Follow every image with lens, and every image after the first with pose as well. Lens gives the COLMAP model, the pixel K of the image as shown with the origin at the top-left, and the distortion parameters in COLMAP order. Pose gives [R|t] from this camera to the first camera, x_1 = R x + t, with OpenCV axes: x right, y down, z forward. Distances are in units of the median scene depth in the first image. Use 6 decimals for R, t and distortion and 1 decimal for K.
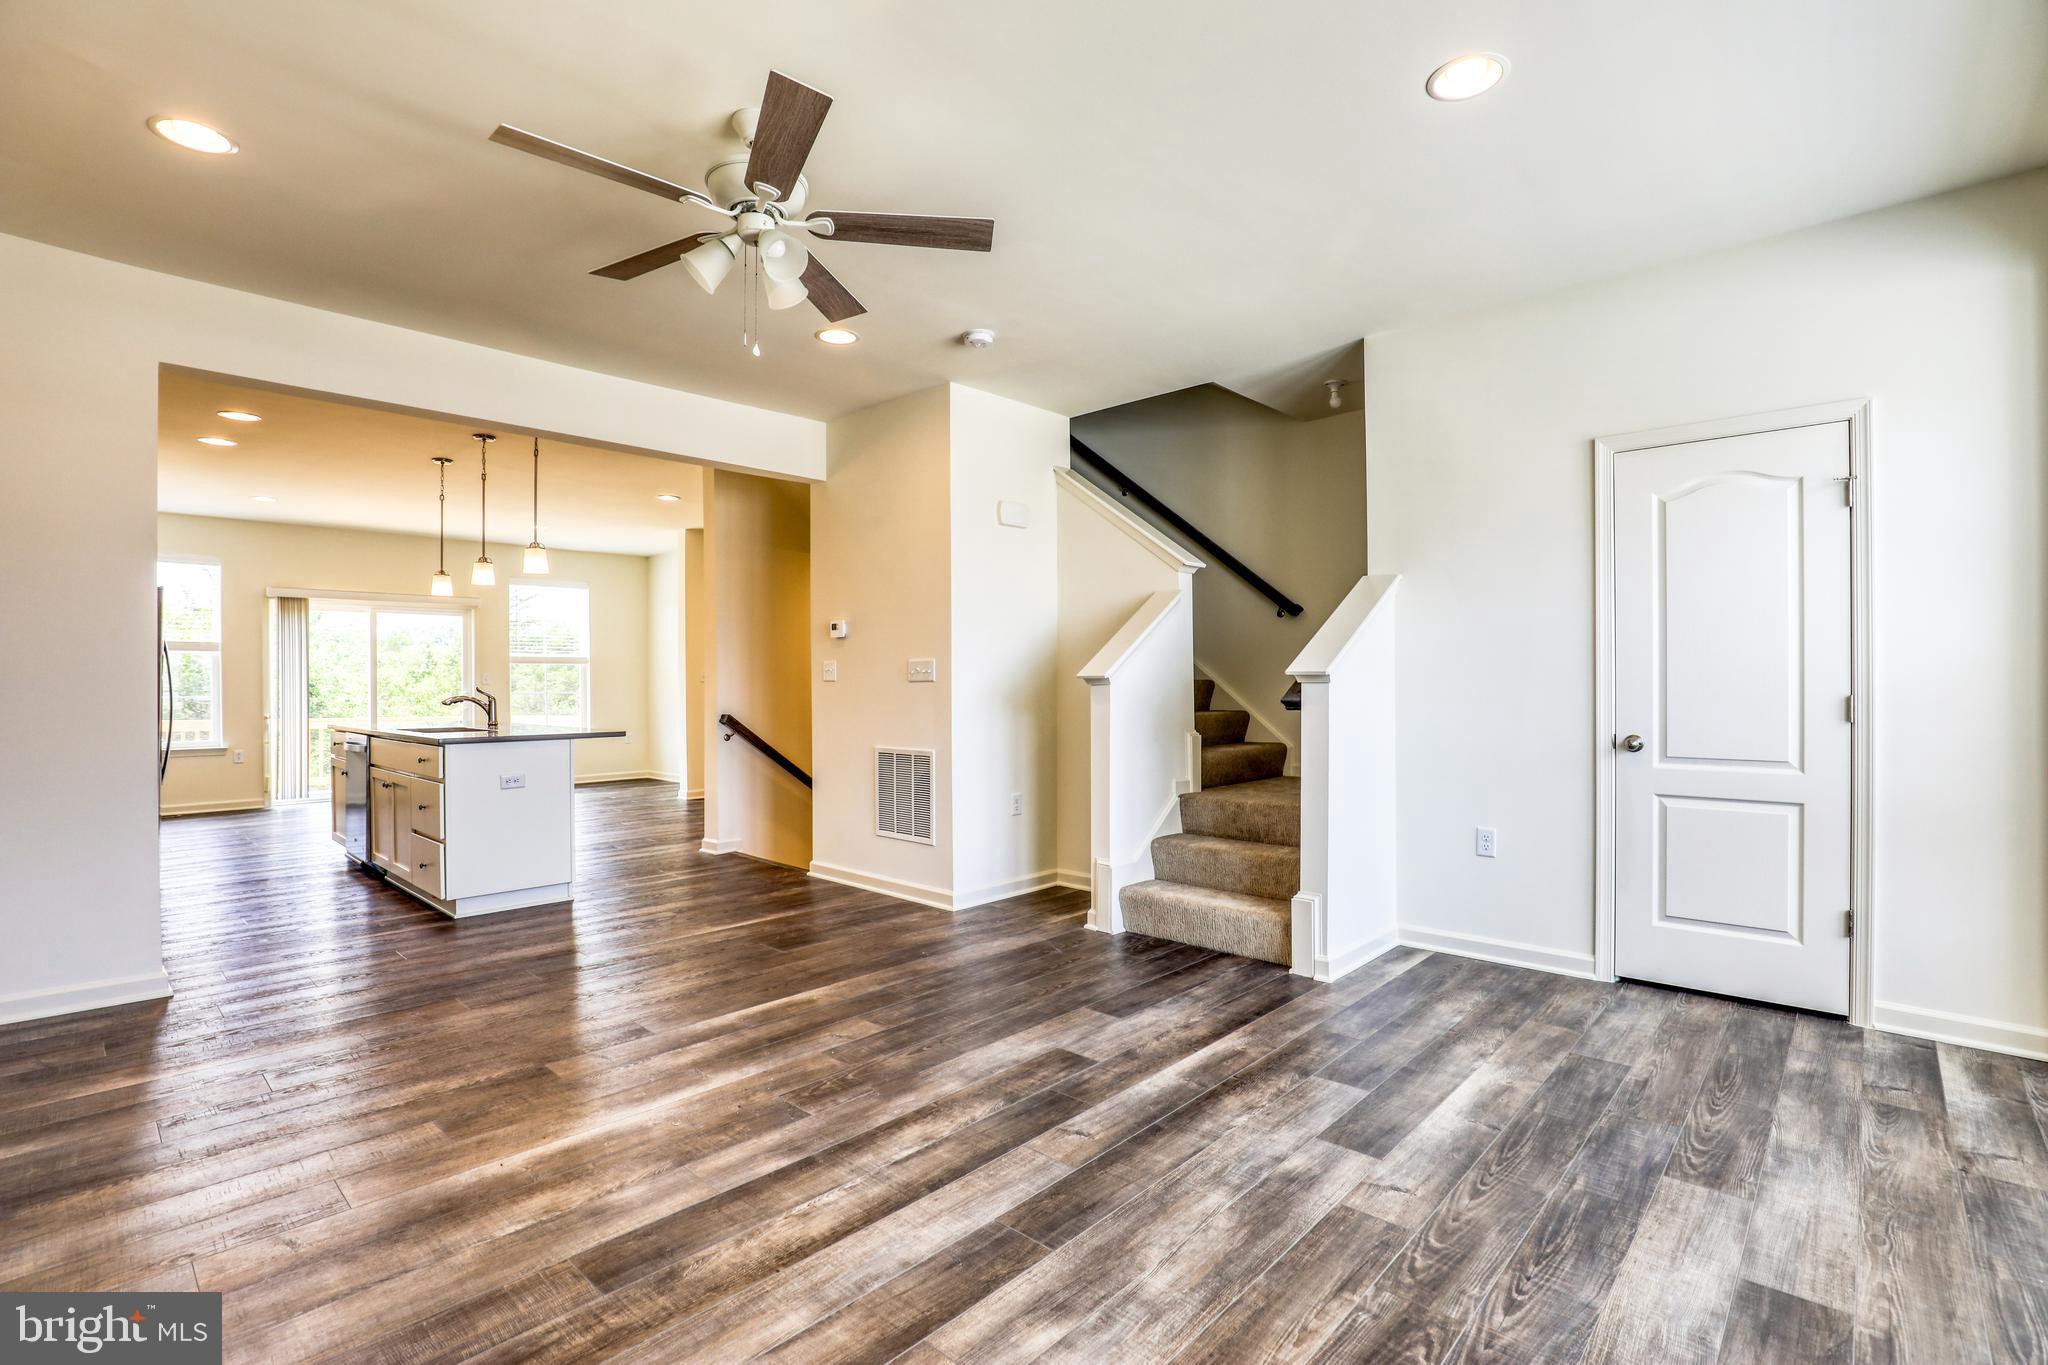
lens RADIAL K [[935.8, 0, 1029.2], [0, 935.8, 678.1], [0, 0, 1]] dist [-0.029180, 0.000646]
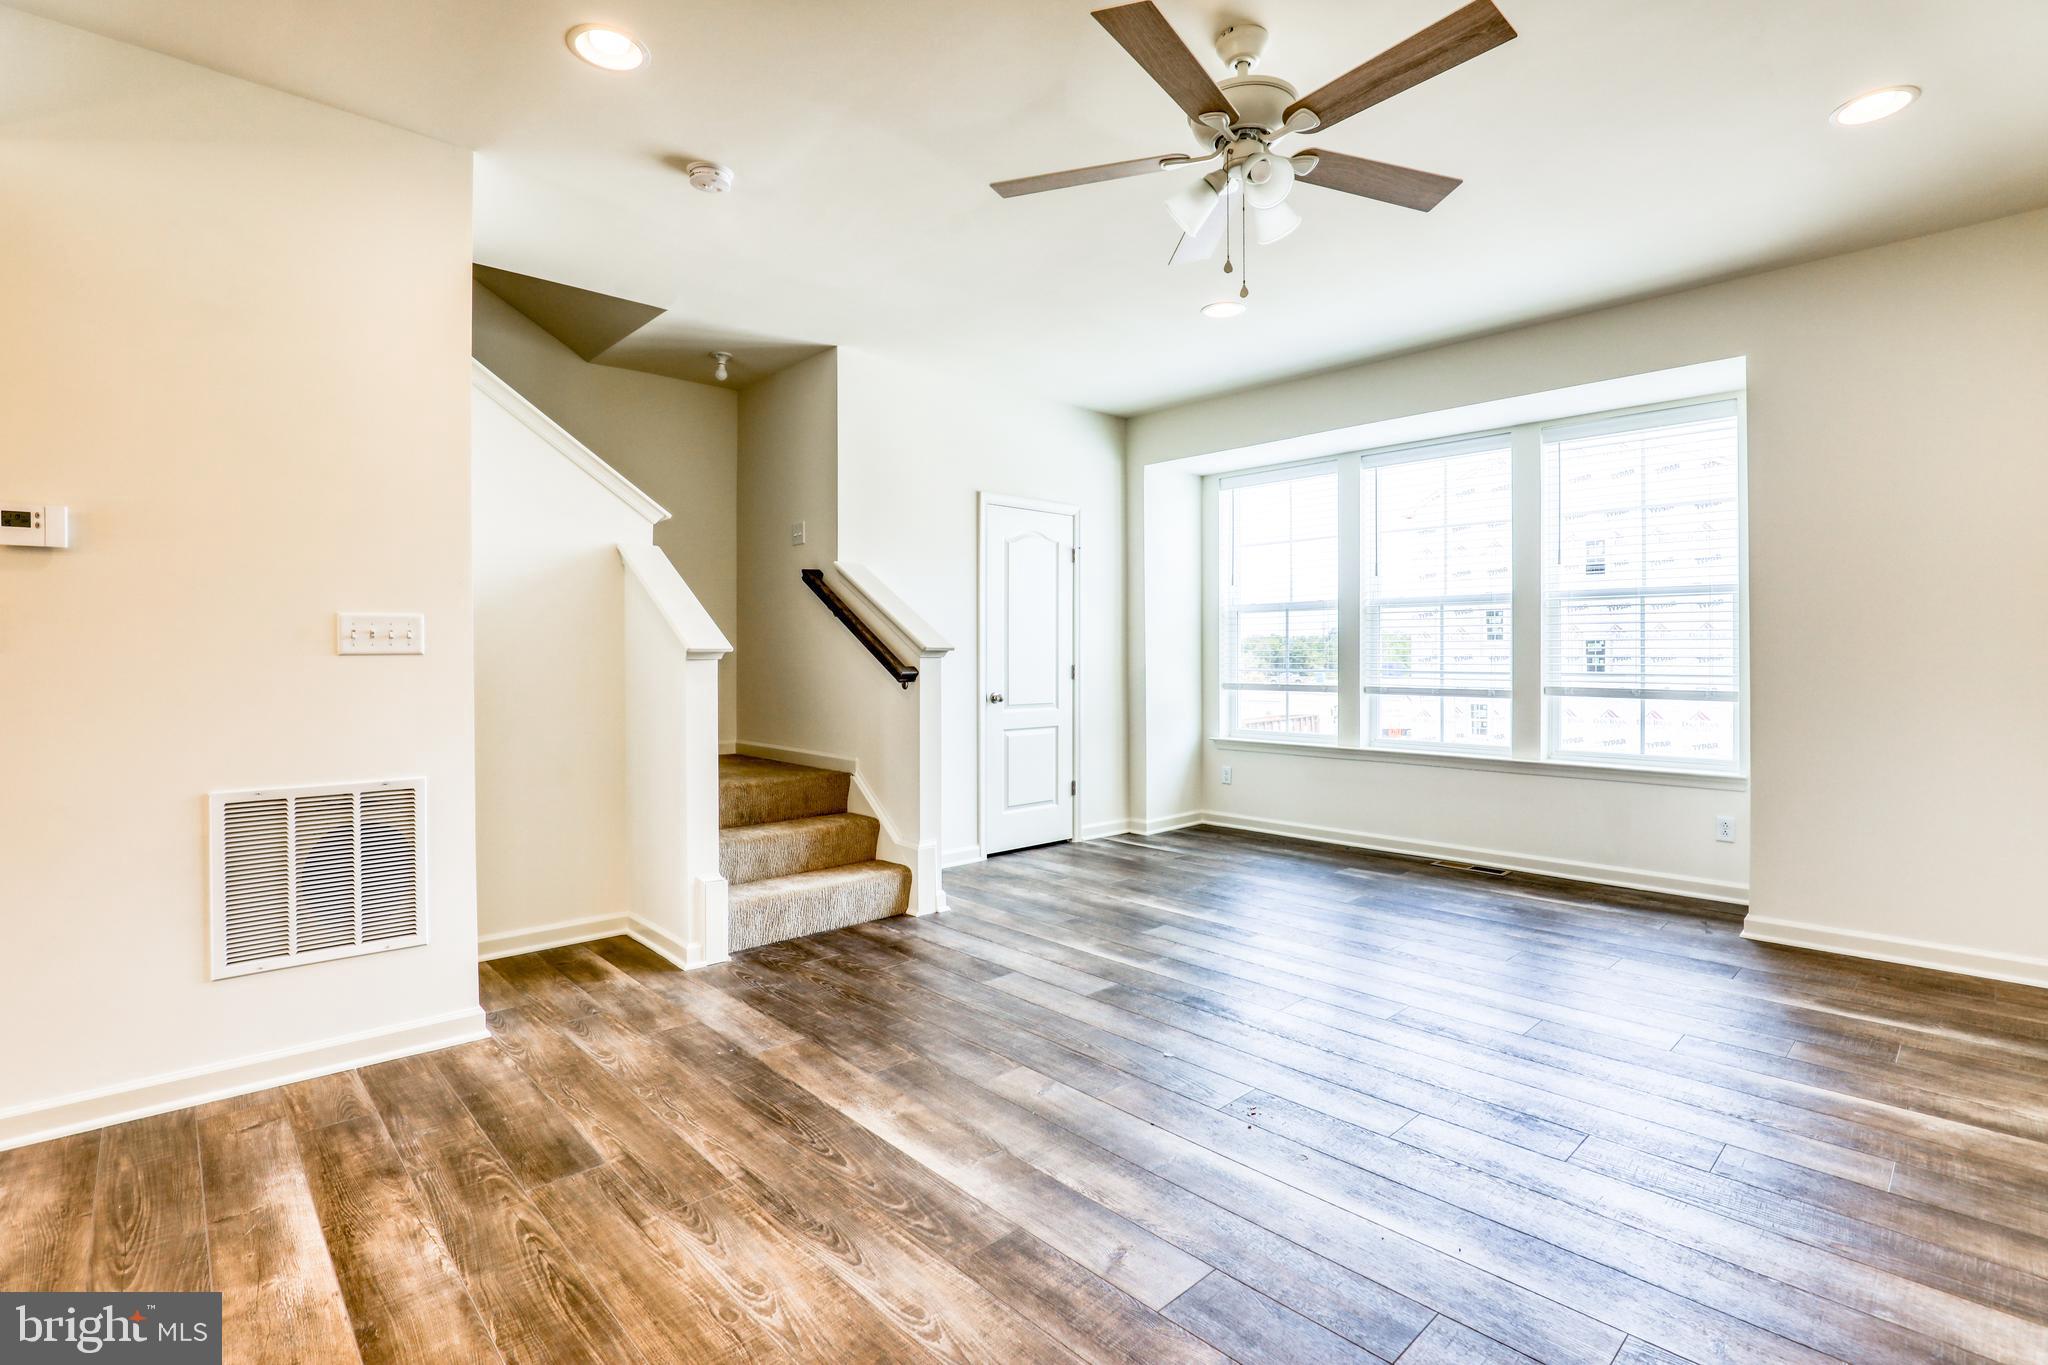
lens RADIAL K [[935.8, 0, 1029.2], [0, 935.8, 678.1], [0, 0, 1]] dist [-0.029180, 0.000646]
pose [[0.076314, -0.021516, 0.996852, -0.855571], [-0.003150, 0.999757, 0.021820, 0.003736], [-0.997079, -0.004805, 0.076228, 0.803721]]
